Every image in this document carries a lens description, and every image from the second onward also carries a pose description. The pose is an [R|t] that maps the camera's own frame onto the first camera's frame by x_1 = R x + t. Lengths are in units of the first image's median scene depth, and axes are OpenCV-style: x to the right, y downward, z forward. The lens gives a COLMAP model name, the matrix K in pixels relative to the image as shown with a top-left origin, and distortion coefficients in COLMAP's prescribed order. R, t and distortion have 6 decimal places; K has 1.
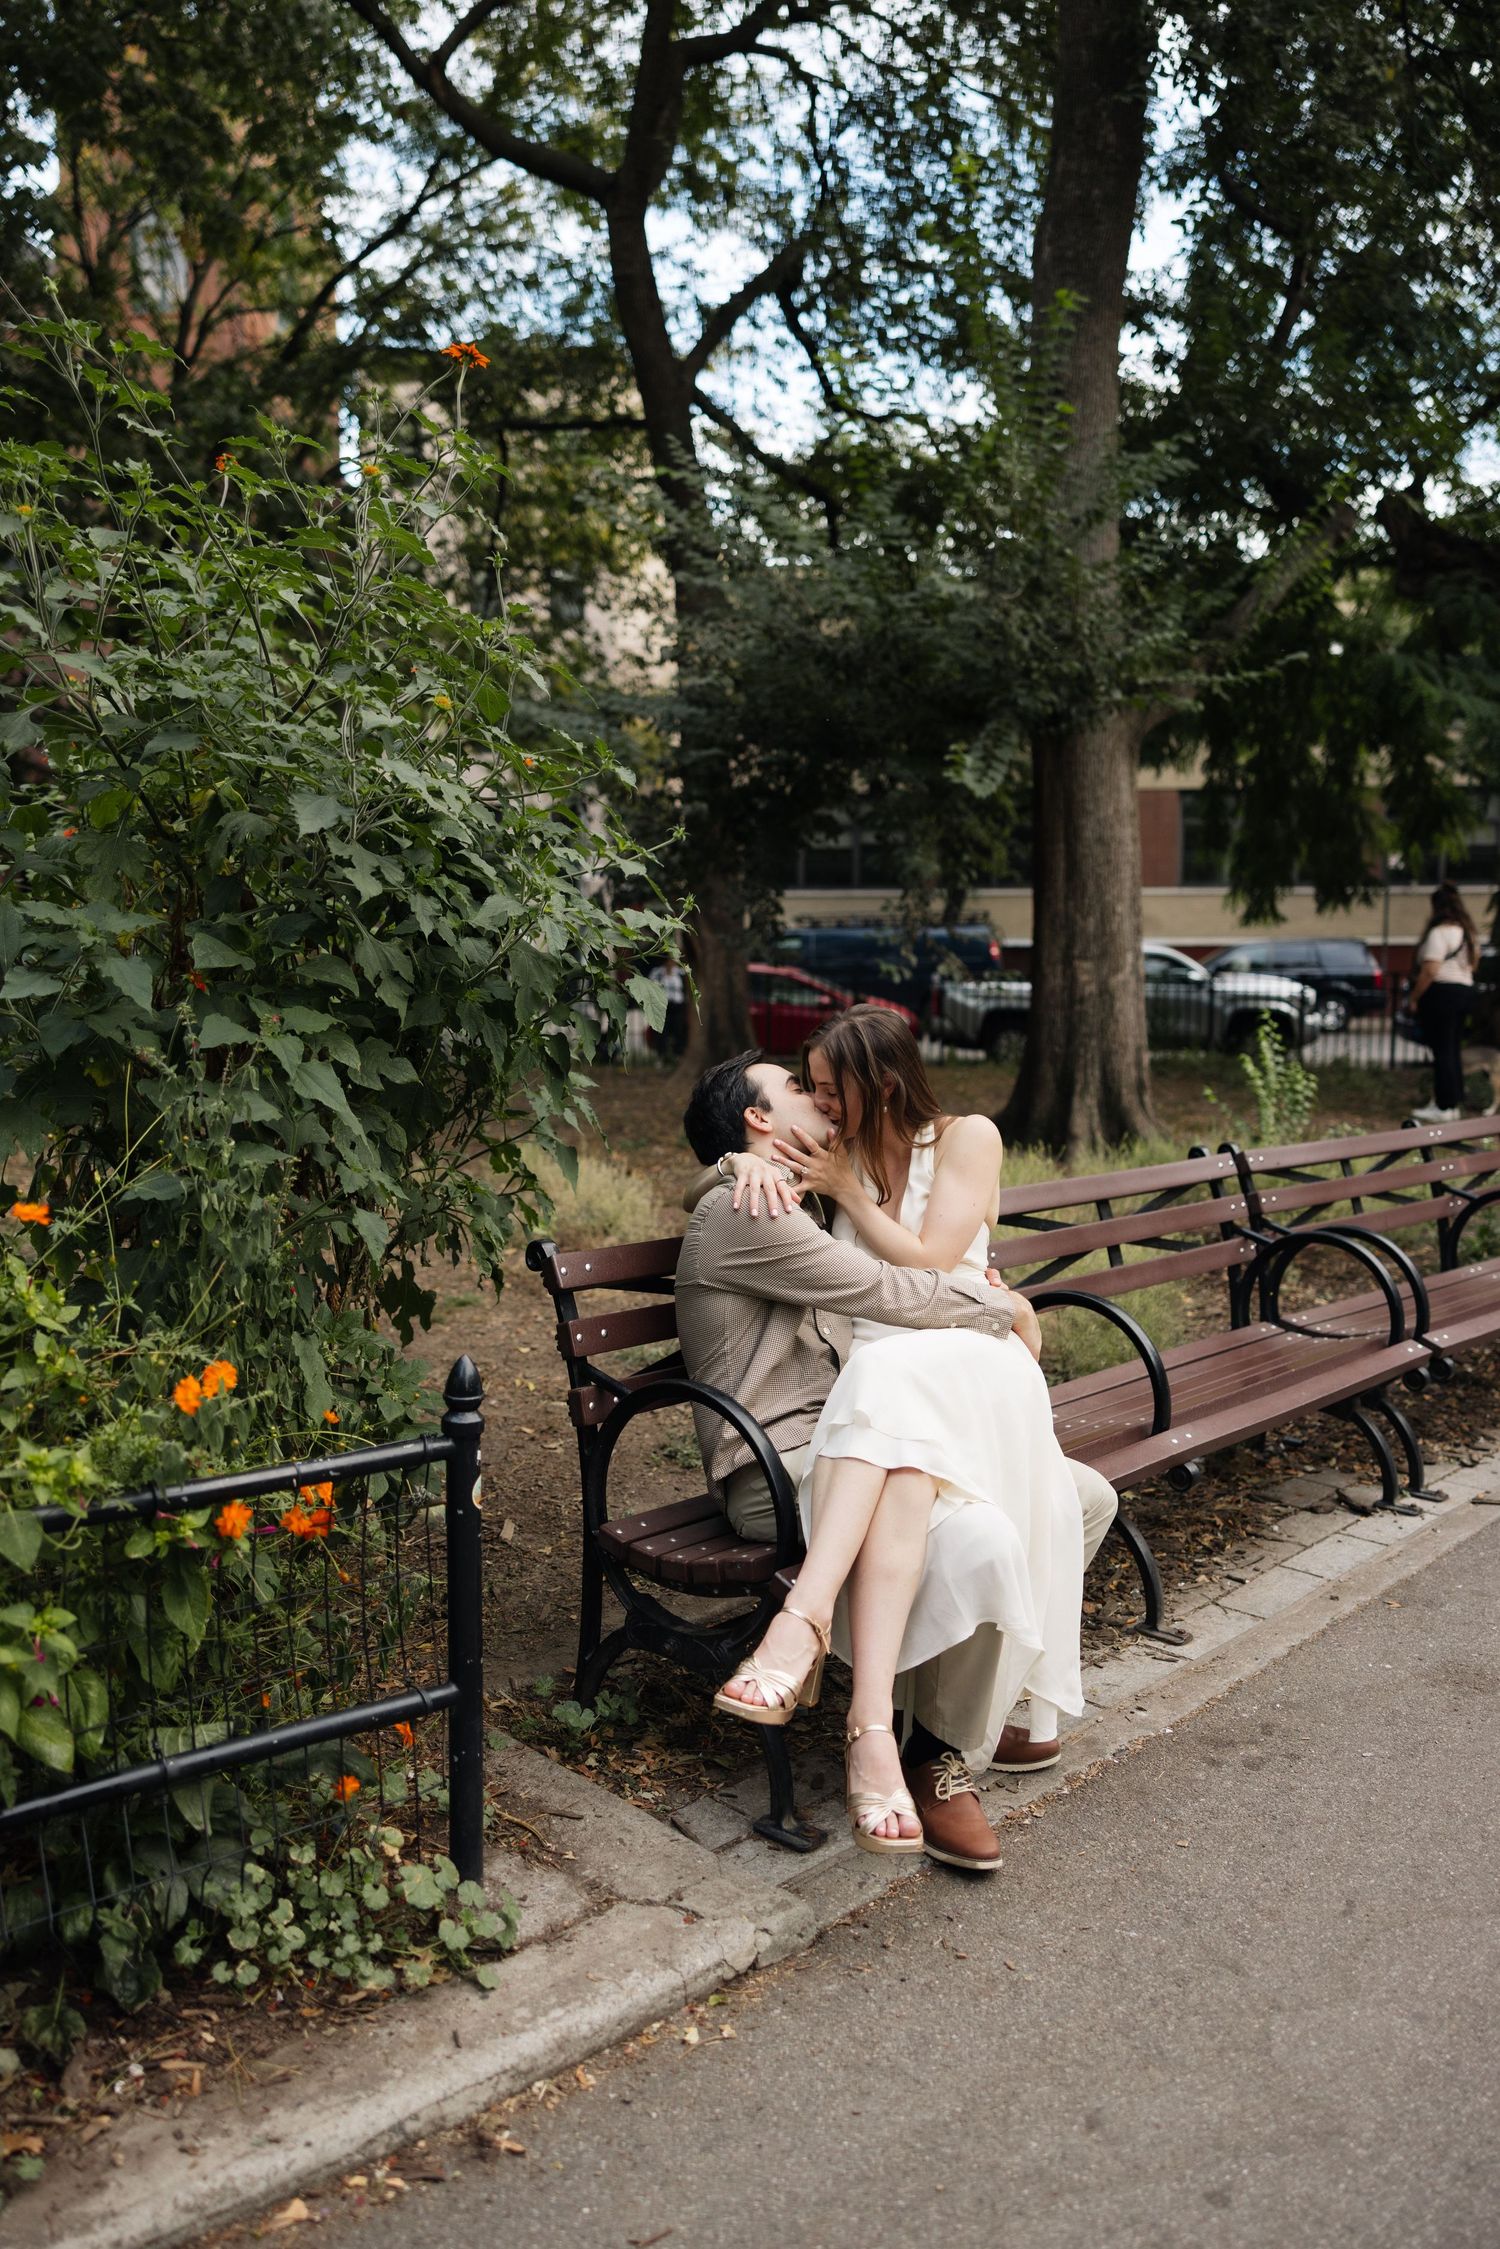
lens RADIAL K [[1769.9, 0, 750.0], [0, 1769.9, 1124.5], [0, 0, 1]] dist [0.002508, 0.004133]
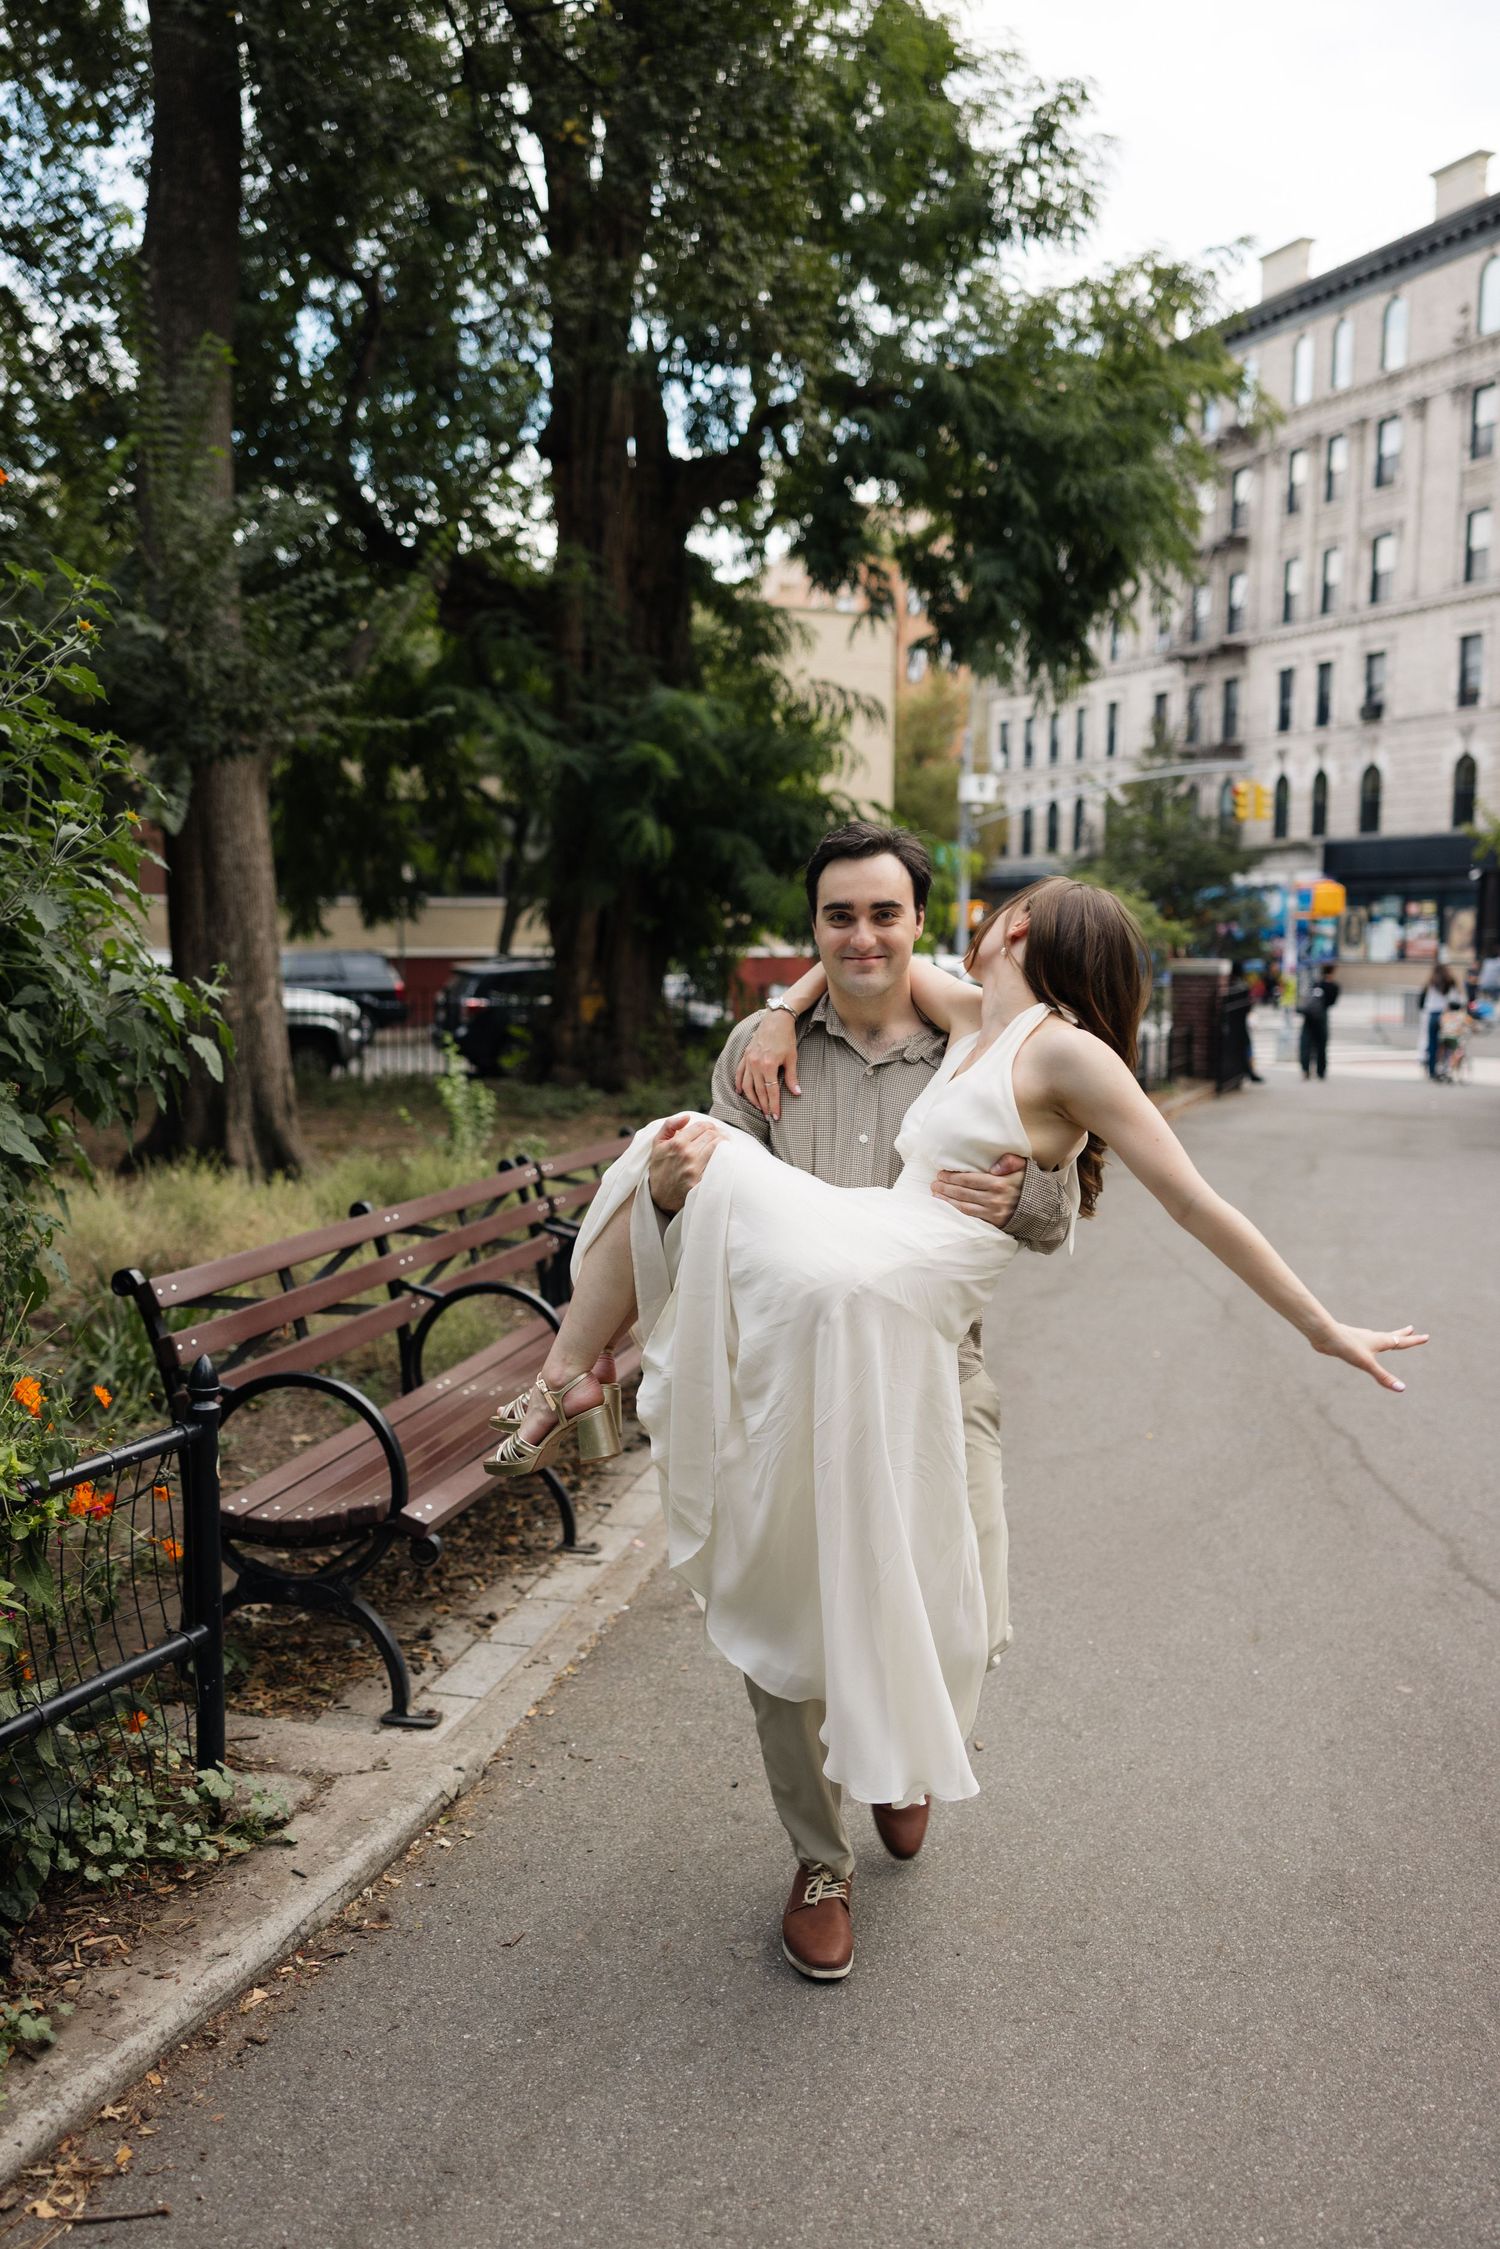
lens RADIAL K [[1801.4, 0, 750.0], [0, 1801.4, 1124.5], [0, 0, 1]] dist [0.008017, 0.006372]
pose [[0.869843, -0.045778, 0.491199, -0.445764], [0.050799, 0.998704, 0.003118, -0.015752], [-0.490706, 0.022241, 0.871042, -0.287034]]
